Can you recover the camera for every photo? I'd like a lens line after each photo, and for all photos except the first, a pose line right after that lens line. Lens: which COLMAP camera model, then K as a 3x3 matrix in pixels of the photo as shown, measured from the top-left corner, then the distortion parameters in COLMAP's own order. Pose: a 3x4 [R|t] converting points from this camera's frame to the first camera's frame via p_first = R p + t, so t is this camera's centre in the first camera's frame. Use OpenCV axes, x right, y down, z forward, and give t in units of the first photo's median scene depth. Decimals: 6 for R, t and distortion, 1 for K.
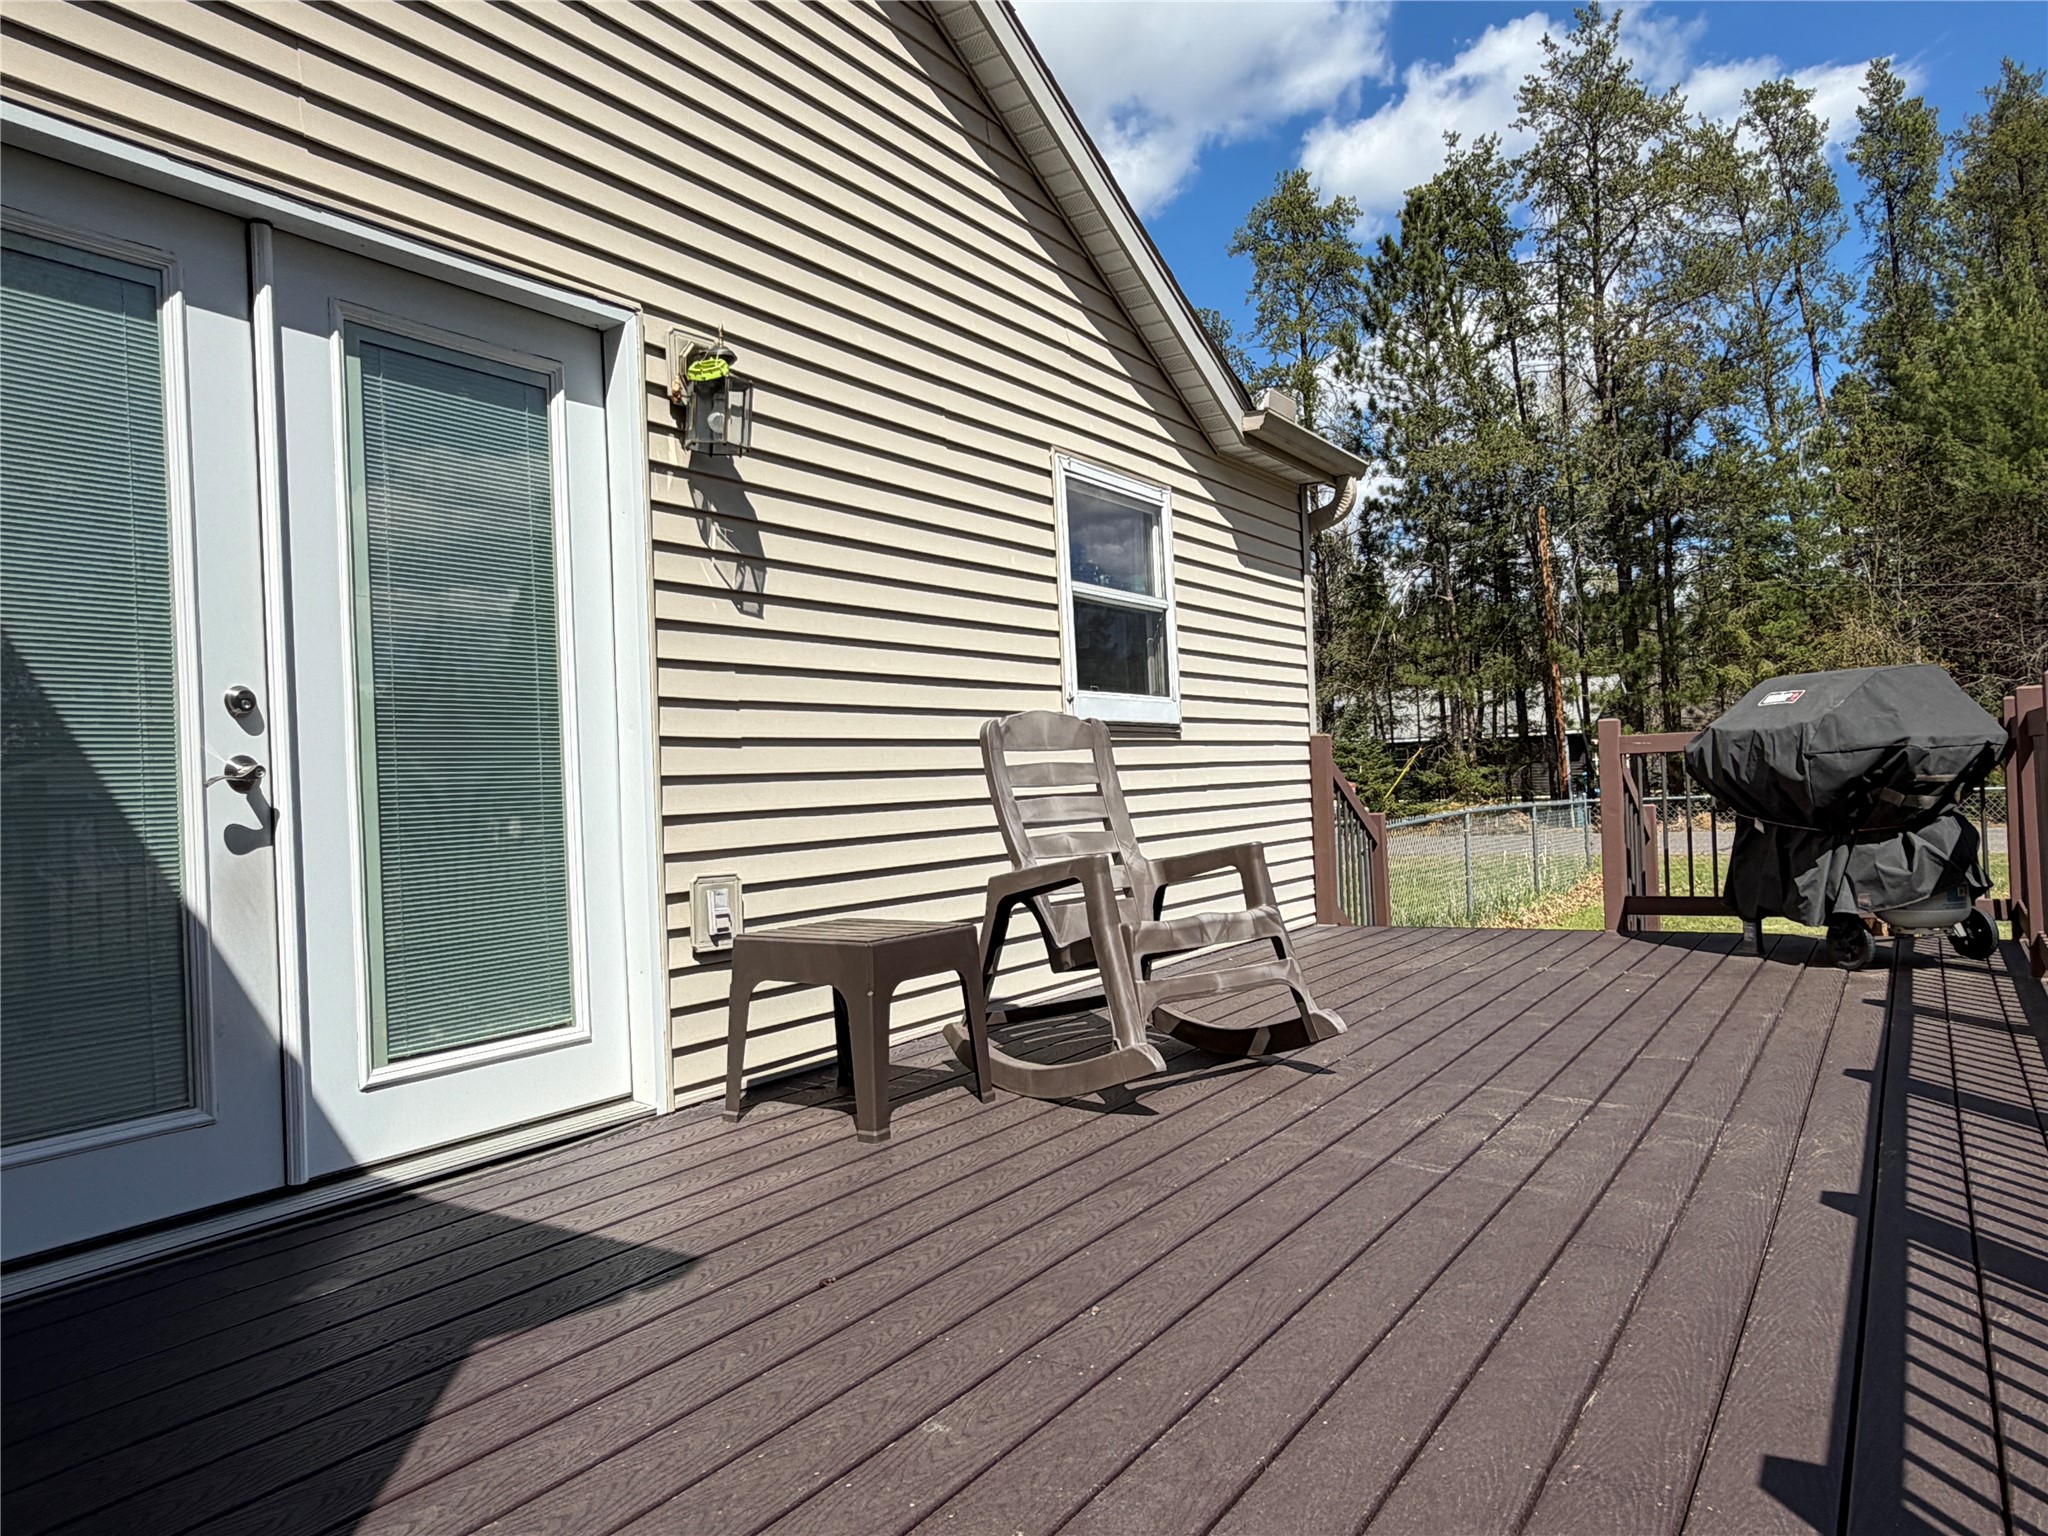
lens RADIAL K [[1385.8, 0, 1023.9], [0, 1385.8, 776.4], [0, 0, 1]] dist [0.017614, -0.000622]
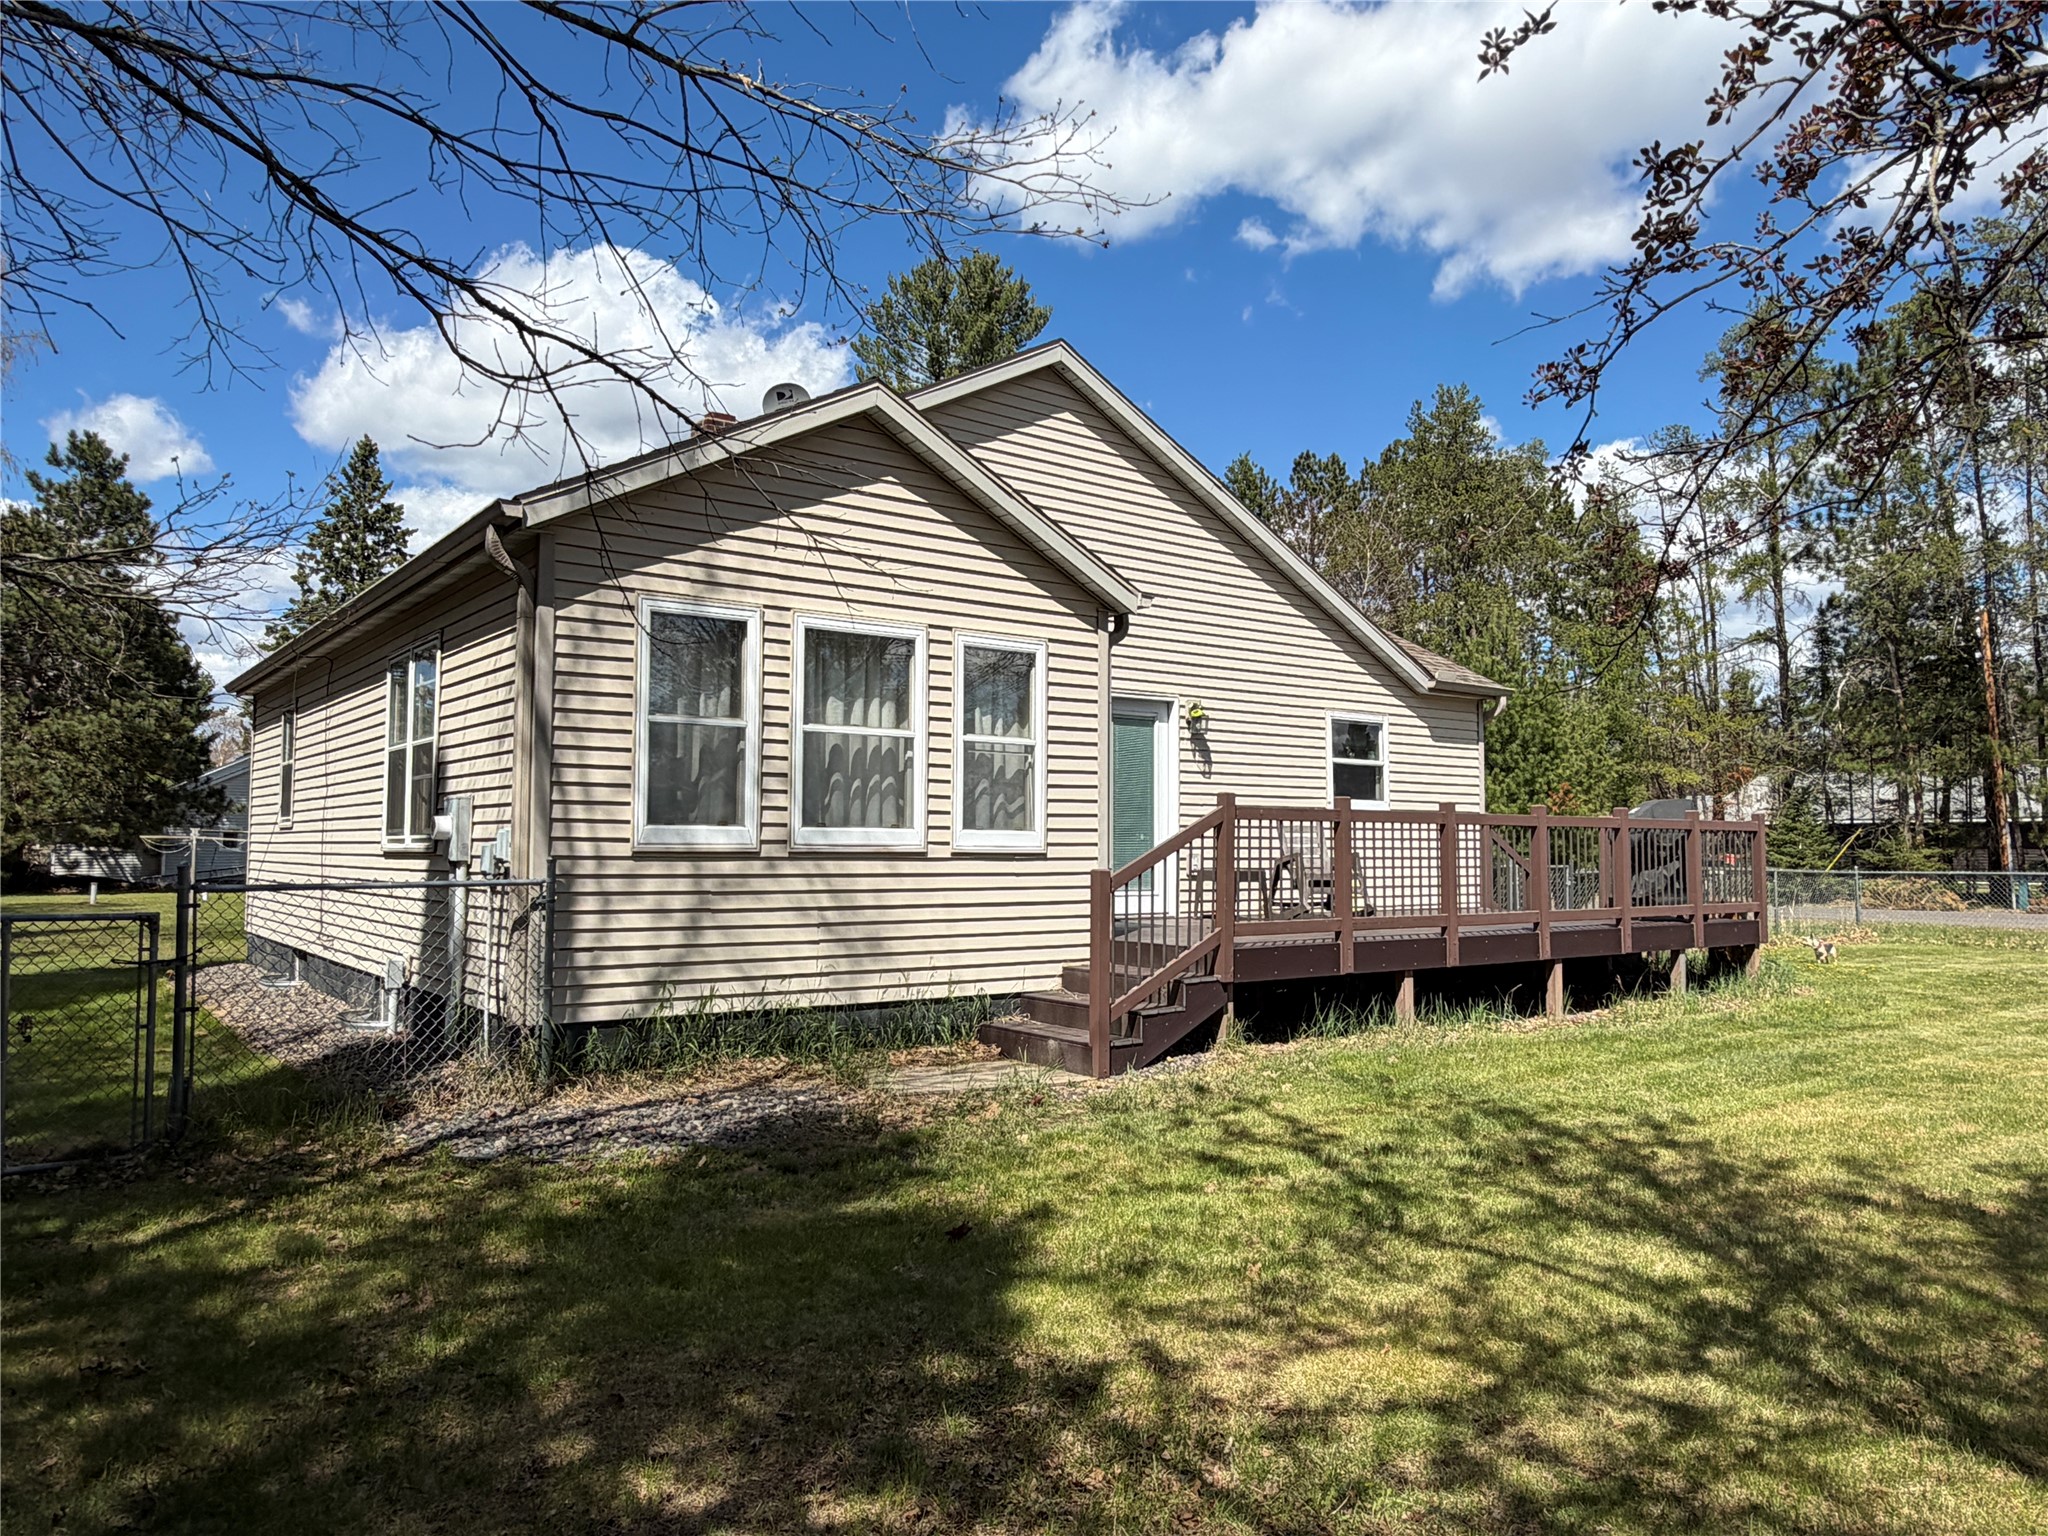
lens RADIAL K [[1385.8, 0, 1034.5], [0, 1385.8, 774.7], [0, 0, 1]] dist [0.017614, -0.000622]
pose [[0.934329, 0.024453, -0.355572, 0.397229], [-0.039549, 0.998596, -0.035247, 0.007149], [0.354211, 0.046994, 0.933984, -1.499779]]
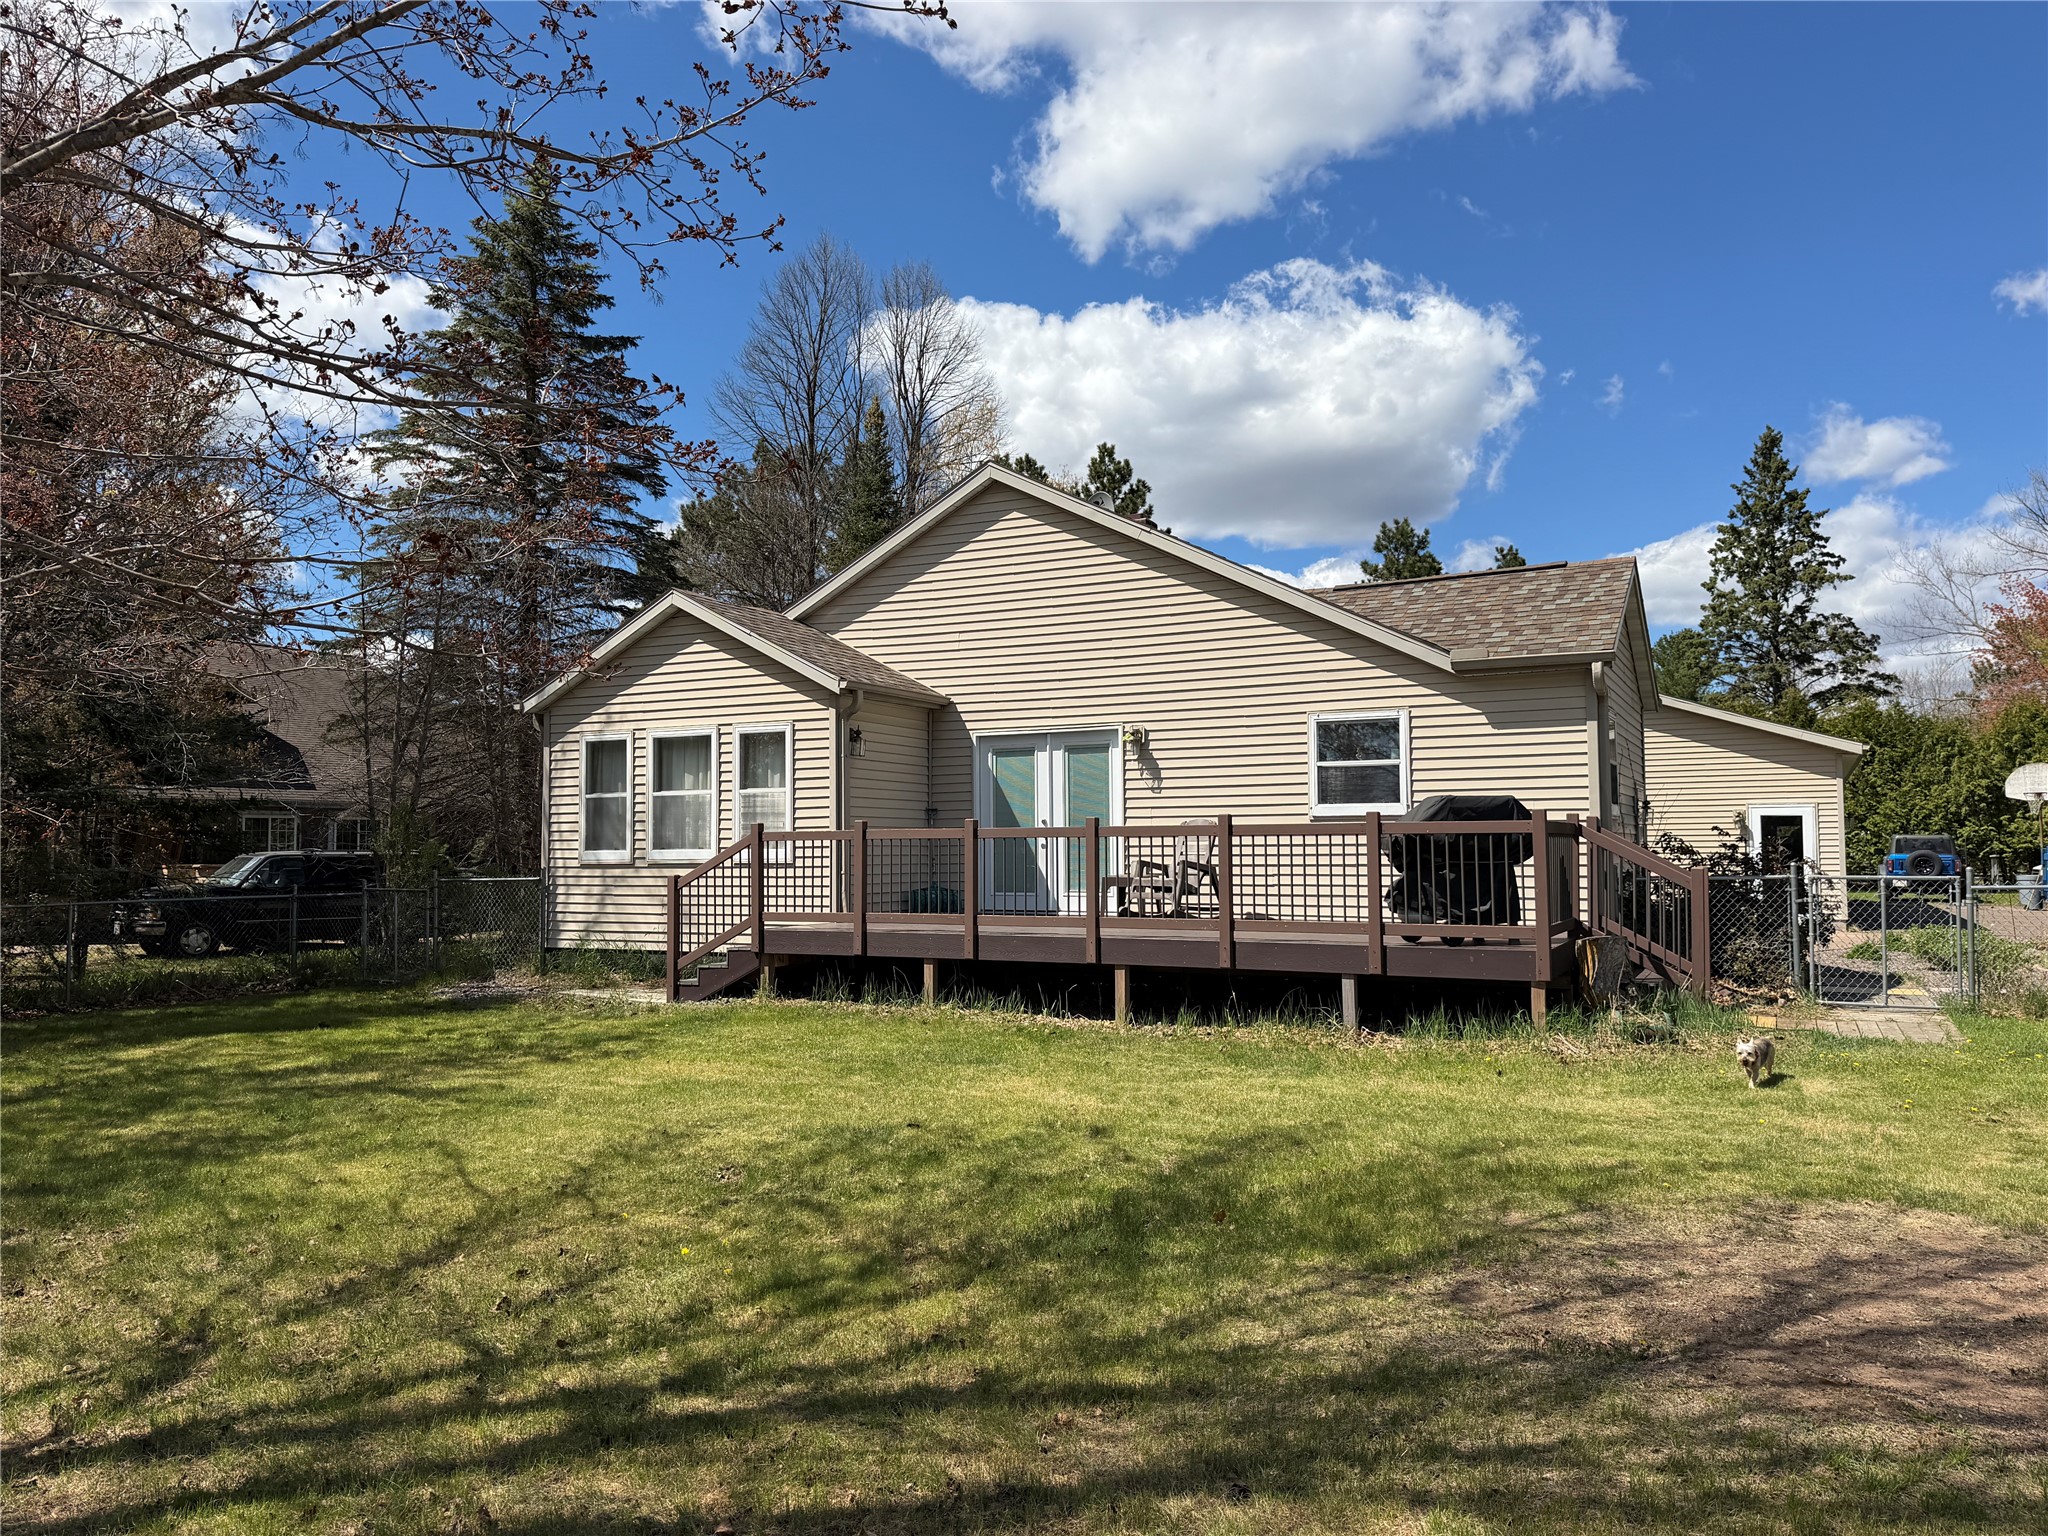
lens RADIAL K [[1425.3, 0, 1024.1], [0, 1425.3, 766.1], [0, 0, 1]] dist [0.051890, -0.003000]
pose [[0.099346, -0.018338, -0.994884, 2.344500], [0.009008, 0.999806, -0.017530, -0.081228], [0.995012, -0.007221, 0.099491, 0.164361]]
